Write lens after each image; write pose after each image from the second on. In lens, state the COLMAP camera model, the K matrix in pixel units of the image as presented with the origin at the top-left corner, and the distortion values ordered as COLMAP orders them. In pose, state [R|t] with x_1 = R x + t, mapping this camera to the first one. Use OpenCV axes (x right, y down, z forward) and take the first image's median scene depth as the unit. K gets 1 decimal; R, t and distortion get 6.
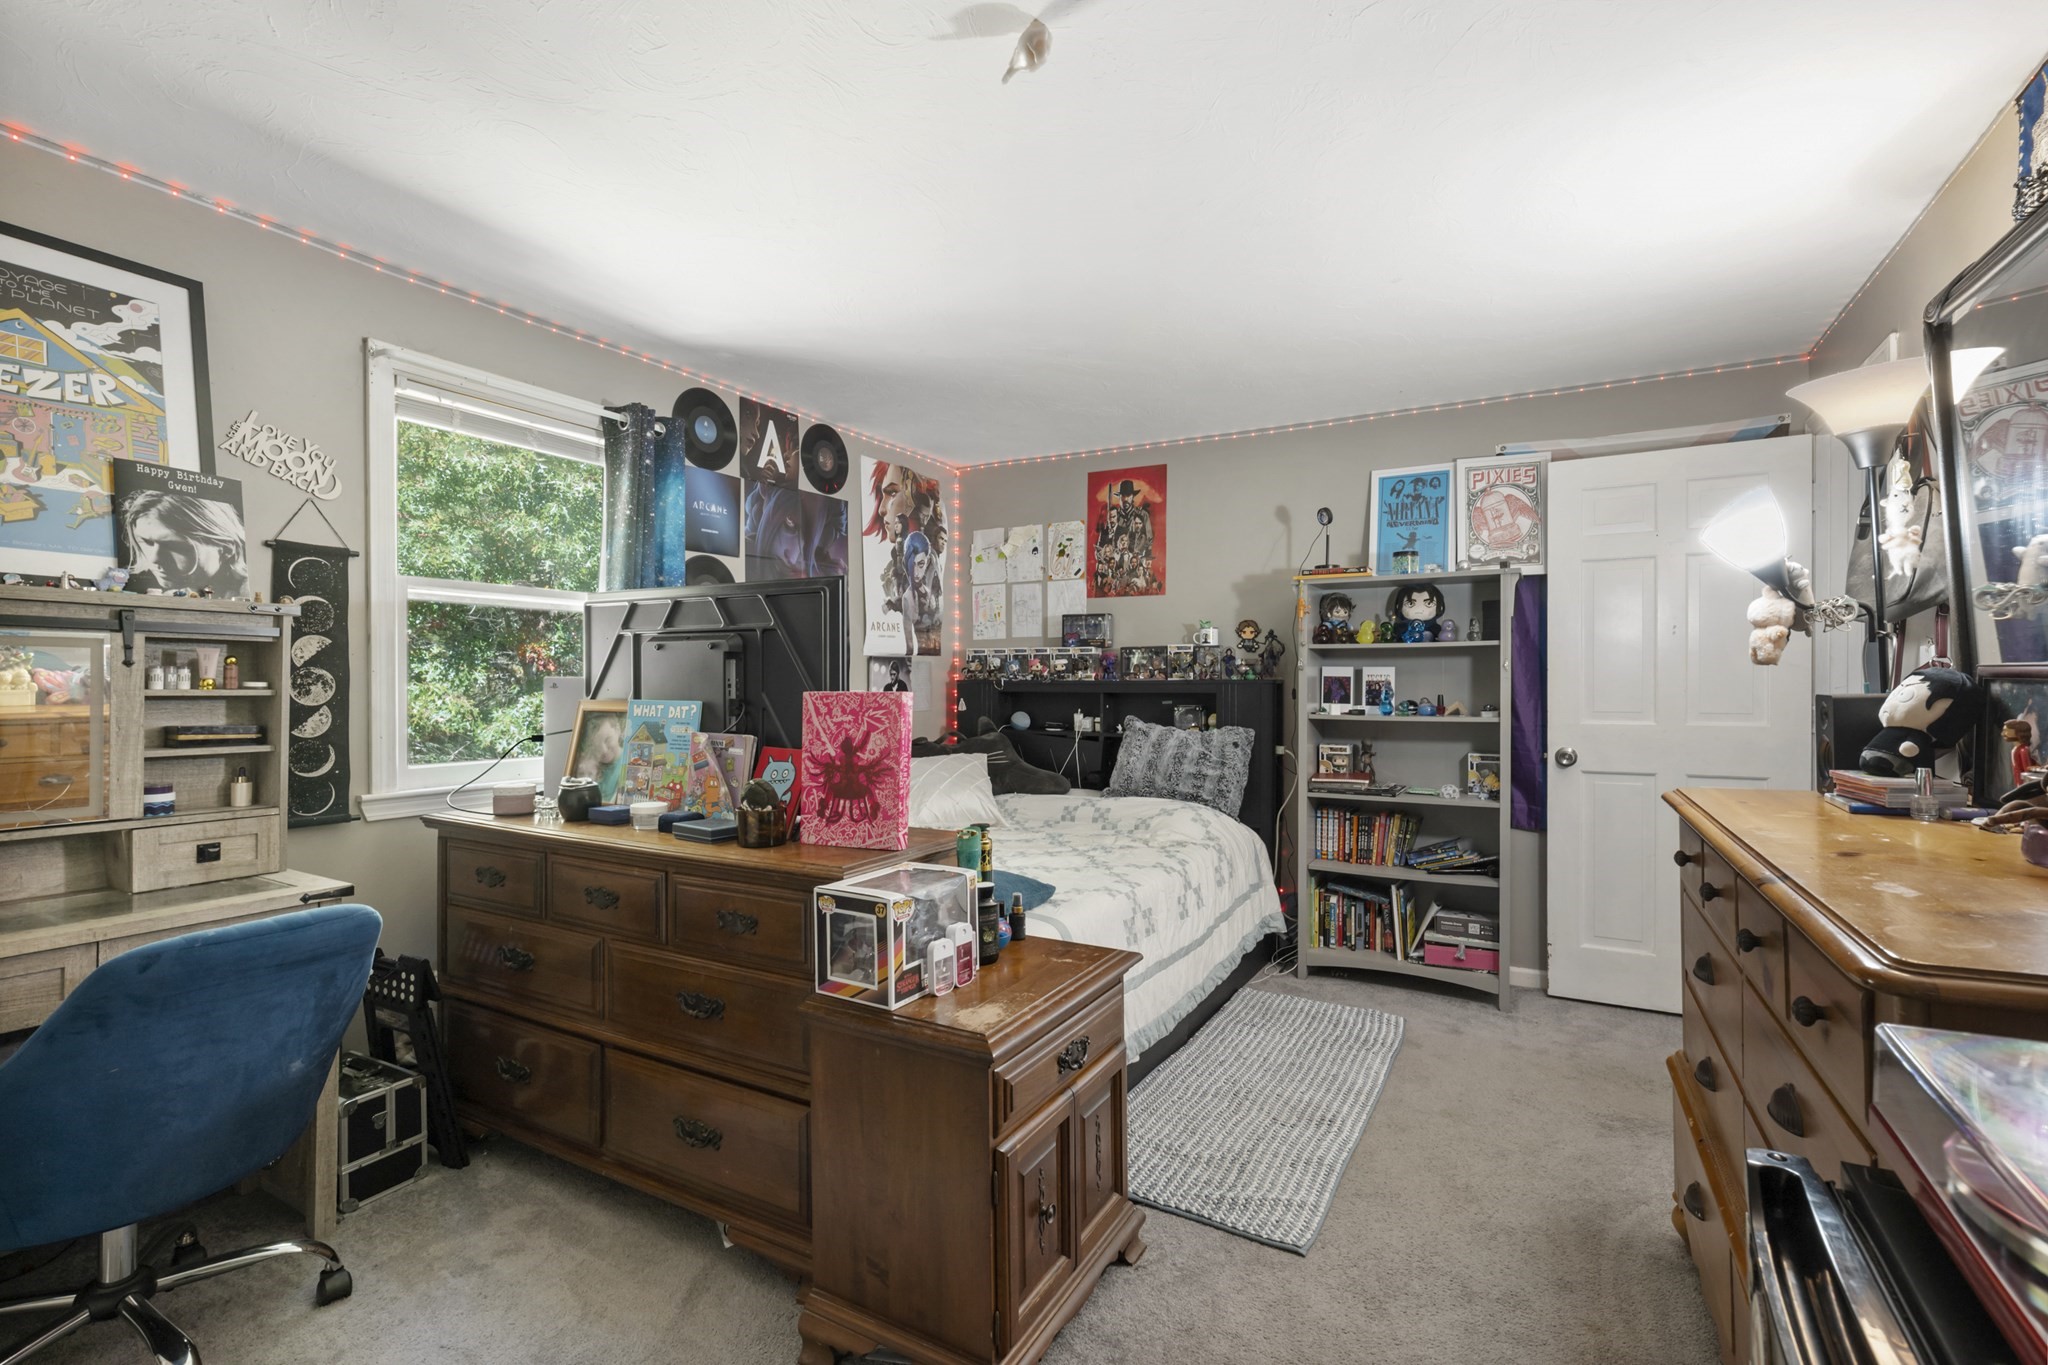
lens RADIAL K [[921.4, 0, 1024.7], [0, 921.4, 680.5], [0, 0, 1]] dist [-0.000826, 0.001962]
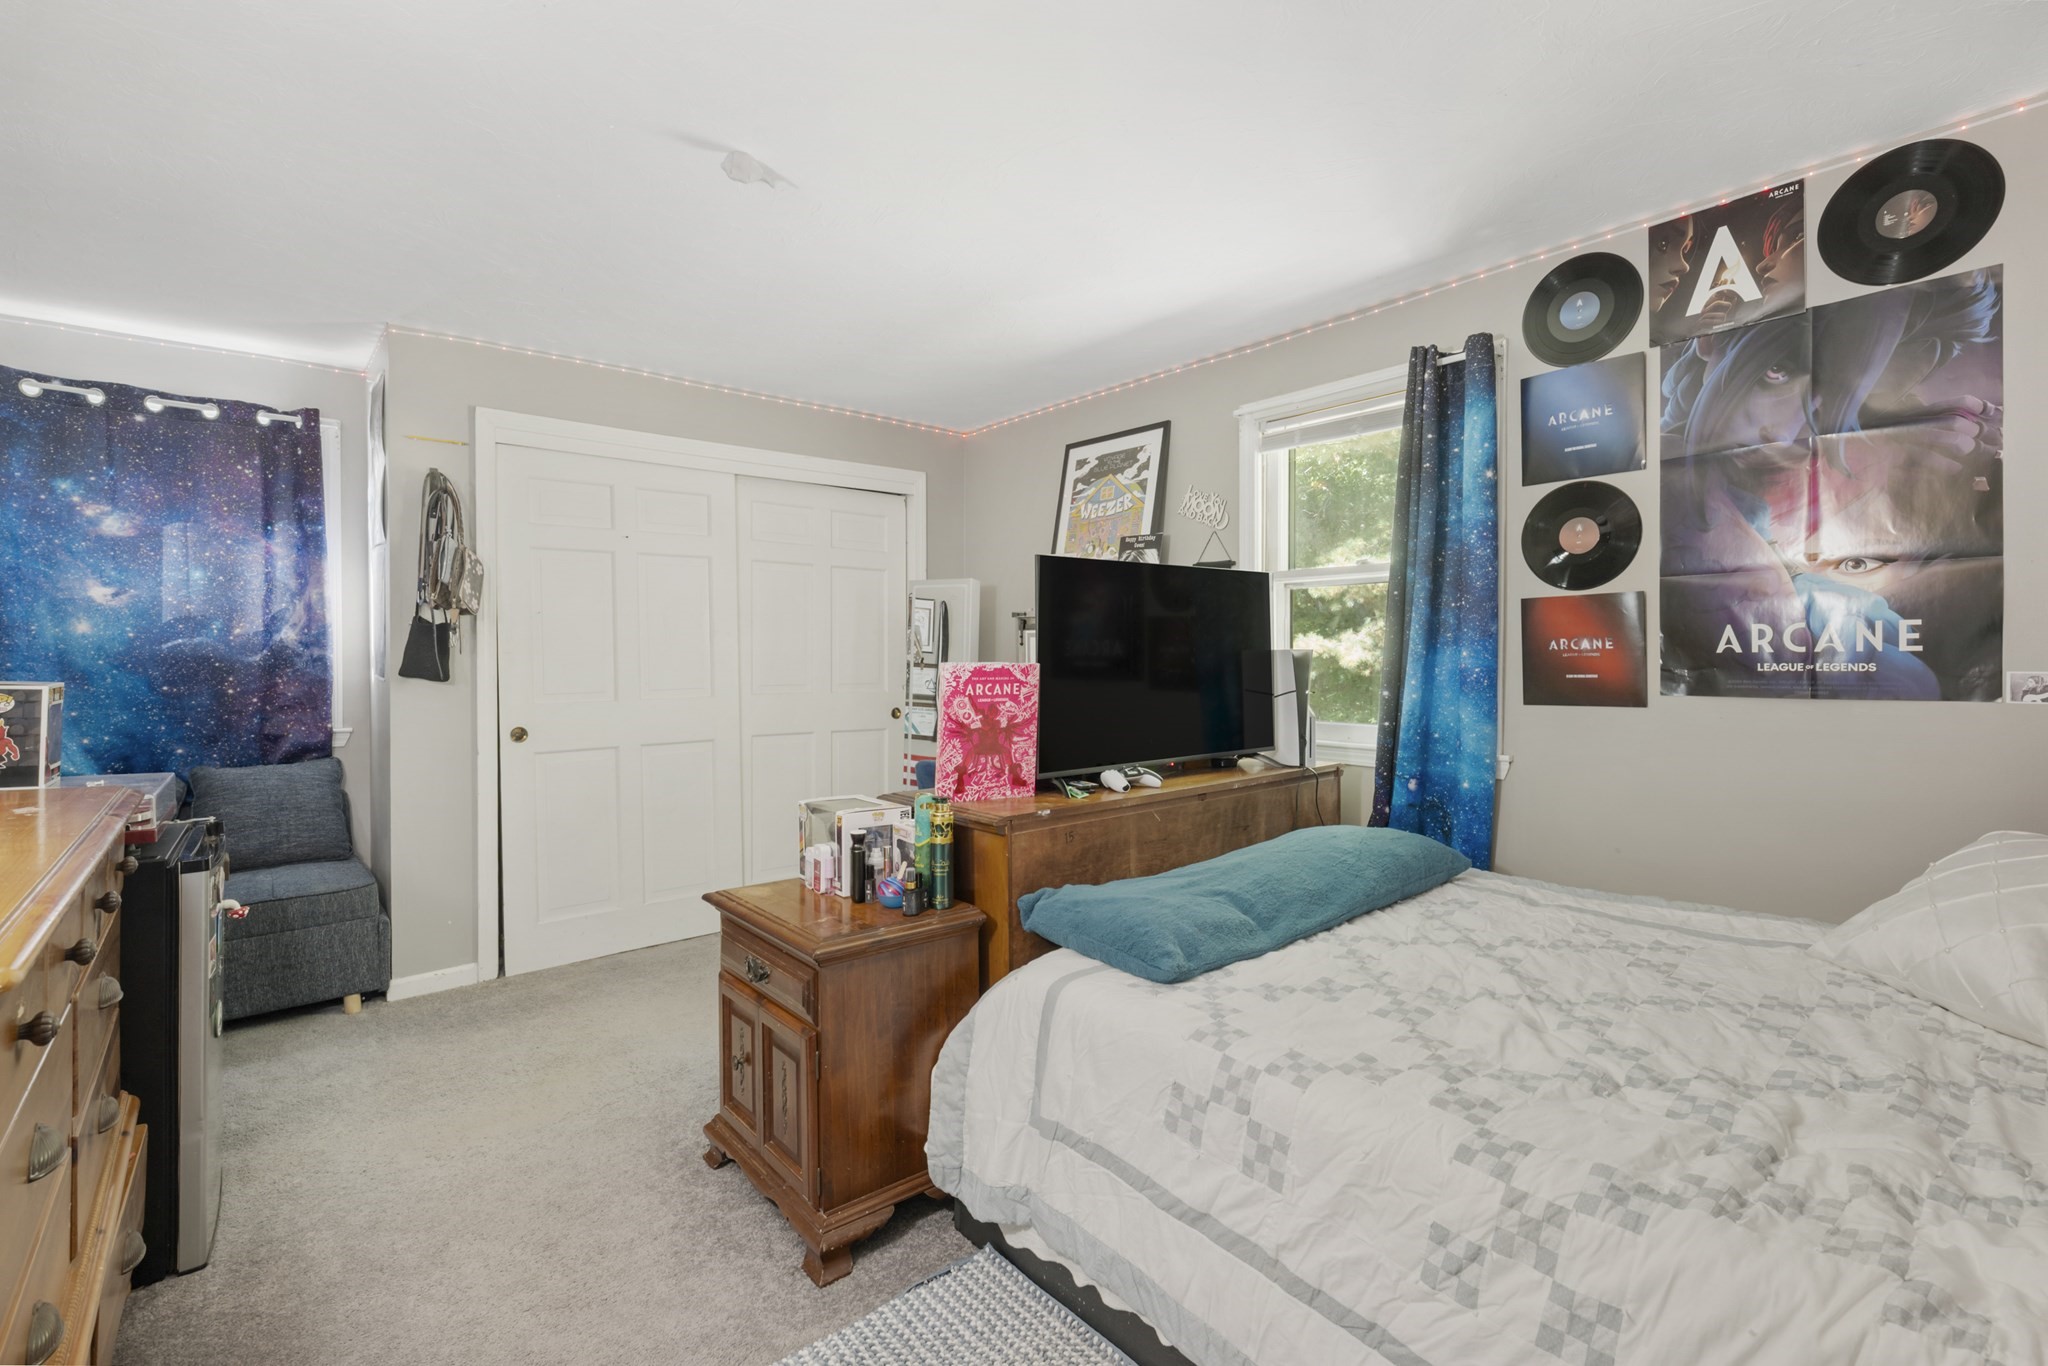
lens RADIAL K [[921.4, 0, 1024.4], [0, 921.4, 668.6], [0, 0, 1]] dist [-0.000826, 0.001962]
pose [[-0.345107, 0.013240, -0.938470, 0.494295], [0.004003, 0.999912, 0.012635, 0.004259], [0.938555, 0.000604, -0.345130, 0.815612]]
